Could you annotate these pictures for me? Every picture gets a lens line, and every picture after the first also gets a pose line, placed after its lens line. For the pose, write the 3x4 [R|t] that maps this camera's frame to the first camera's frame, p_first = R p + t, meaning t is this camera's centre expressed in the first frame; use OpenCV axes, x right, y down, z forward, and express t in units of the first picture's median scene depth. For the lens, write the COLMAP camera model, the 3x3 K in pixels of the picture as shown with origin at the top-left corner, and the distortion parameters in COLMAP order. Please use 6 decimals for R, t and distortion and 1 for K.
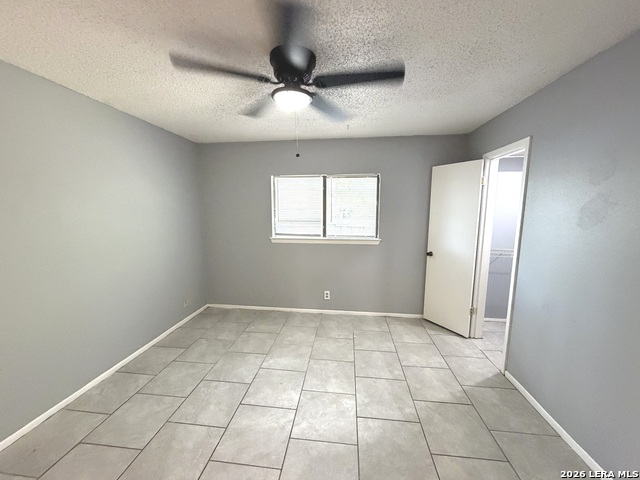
lens RADIAL K [[254.2, 0, 321.0], [0, 254.2, 242.1], [0, 0, 1]] dist [-0.001527, 0.000056]
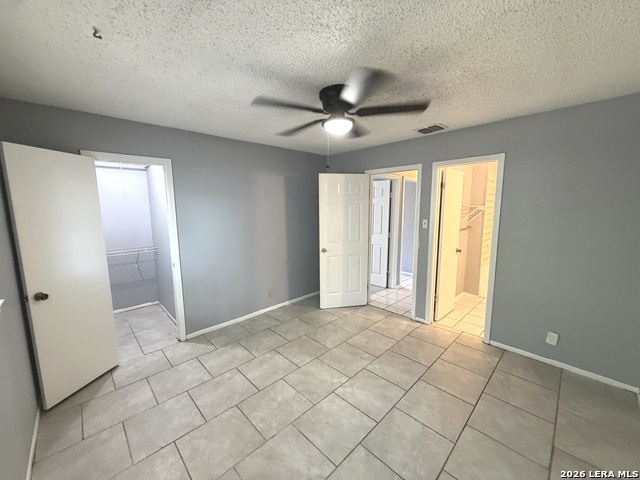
lens RADIAL K [[254.2, 0, 319.9], [0, 254.2, 240.6], [0, 0, 1]] dist [-0.001527, 0.000056]
pose [[-0.775725, -0.079406, 0.626055, -0.542412], [0.094990, 0.966057, 0.240229, -0.199441], [-0.623881, 0.245821, -0.741852, 1.321024]]
